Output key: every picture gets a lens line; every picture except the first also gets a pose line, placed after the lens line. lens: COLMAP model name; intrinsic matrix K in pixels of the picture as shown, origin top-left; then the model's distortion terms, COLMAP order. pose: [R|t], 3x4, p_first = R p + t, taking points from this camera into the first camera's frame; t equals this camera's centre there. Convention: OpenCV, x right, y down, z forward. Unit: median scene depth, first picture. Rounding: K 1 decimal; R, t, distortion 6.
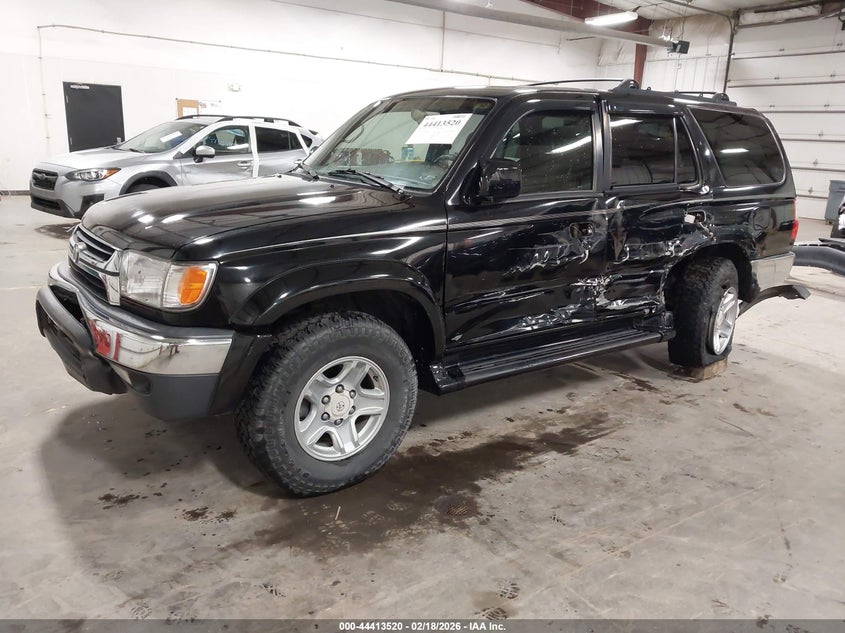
lens RADIAL K [[675.5, 0, 418.3], [0, 675.5, 321.9], [0, 0, 1]] dist [0.000667, -0.001785]
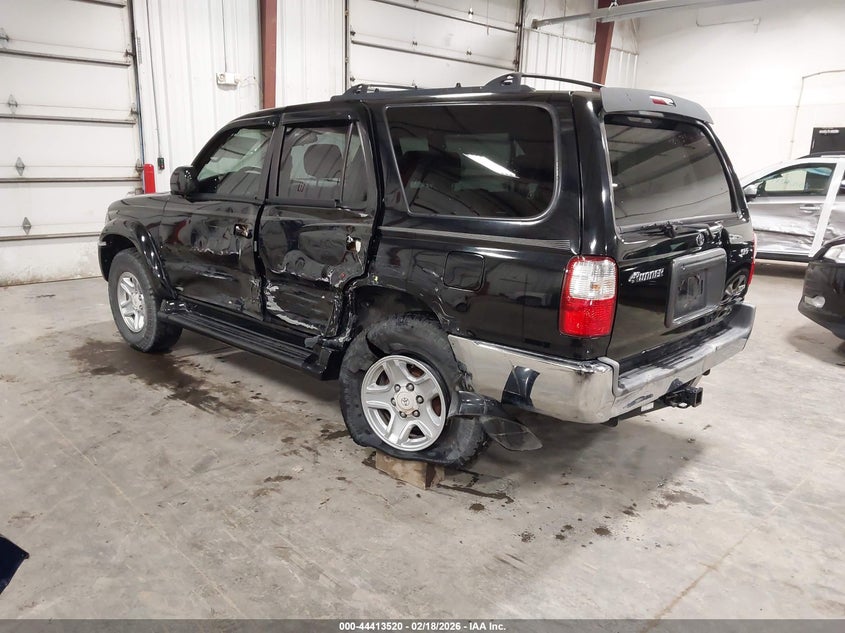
lens RADIAL K [[675.5, 0, 418.3], [0, 675.5, 311.2], [0, 0, 1]] dist [0.000667, -0.001785]
pose [[0.161283, 0.180479, -0.970266, 1.375538], [-0.273273, 0.952862, 0.131816, -0.232714], [0.948319, 0.243888, 0.203001, 1.051528]]
